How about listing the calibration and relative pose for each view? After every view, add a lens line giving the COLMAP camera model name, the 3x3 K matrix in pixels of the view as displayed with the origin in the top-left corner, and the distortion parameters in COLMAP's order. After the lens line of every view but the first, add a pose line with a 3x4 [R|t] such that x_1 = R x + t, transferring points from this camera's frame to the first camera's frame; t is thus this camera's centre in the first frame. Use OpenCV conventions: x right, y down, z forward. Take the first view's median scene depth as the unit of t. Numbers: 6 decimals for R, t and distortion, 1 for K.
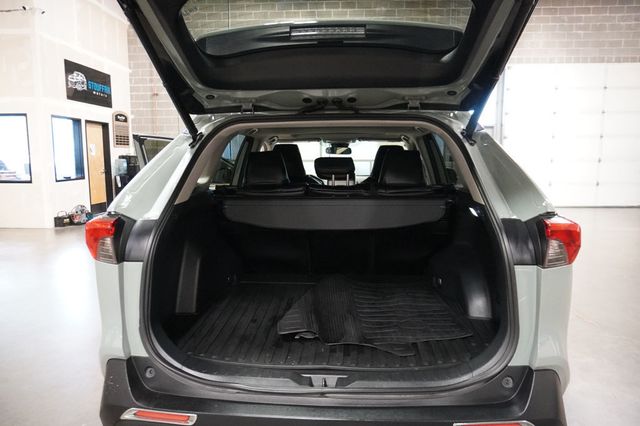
lens RADIAL K [[443.3, 0, 321.3], [0, 443.3, 210.8], [0, 0, 1]] dist [-0.023118, 0.013096]
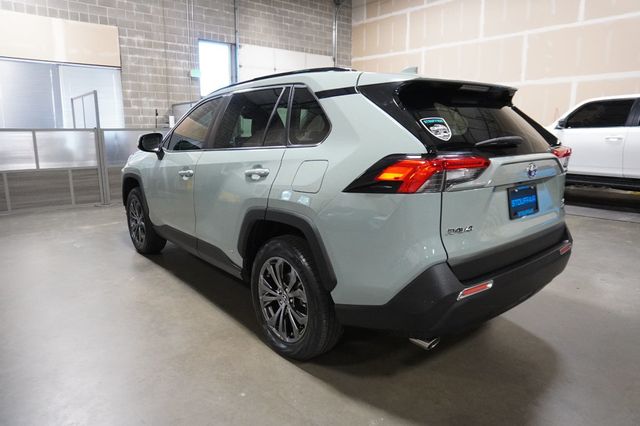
lens RADIAL K [[443.3, 0, 319.7], [0, 443.3, 213.7], [0, 0, 1]] dist [-0.023118, 0.013096]
pose [[0.717912, -0.122775, 0.685221, -0.254129], [0.075617, 0.992254, 0.098563, 0.002421], [-0.692014, -0.018945, 0.721635, 0.040139]]
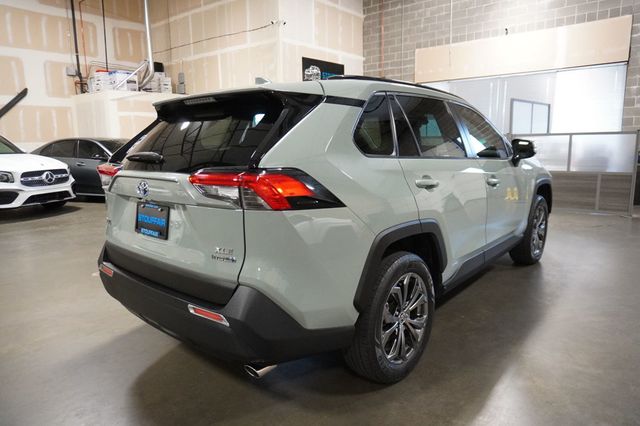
lens RADIAL K [[443.3, 0, 319.7], [0, 443.3, 216.4], [0, 0, 1]] dist [-0.023118, 0.013096]
pose [[0.797906, 0.085291, -0.596717, 0.196767], [-0.047050, 0.995731, 0.079410, 0.003211], [0.600943, -0.035286, 0.798513, 0.007143]]
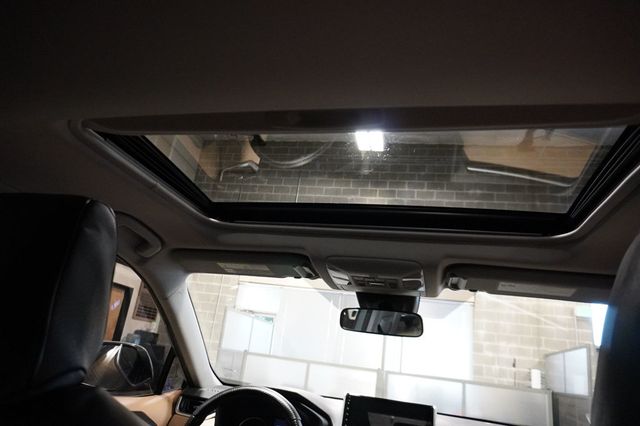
lens RADIAL K [[443.3, 0, 309.4], [0, 443.3, 215.3], [0, 0, 1]] dist [-0.023118, 0.013096]
pose [[0.973164, 0.059862, -0.222189, 0.018772], [-0.150145, 0.896895, -0.415975, -0.023131], [0.174379, 0.438173, 0.881814, 0.237165]]
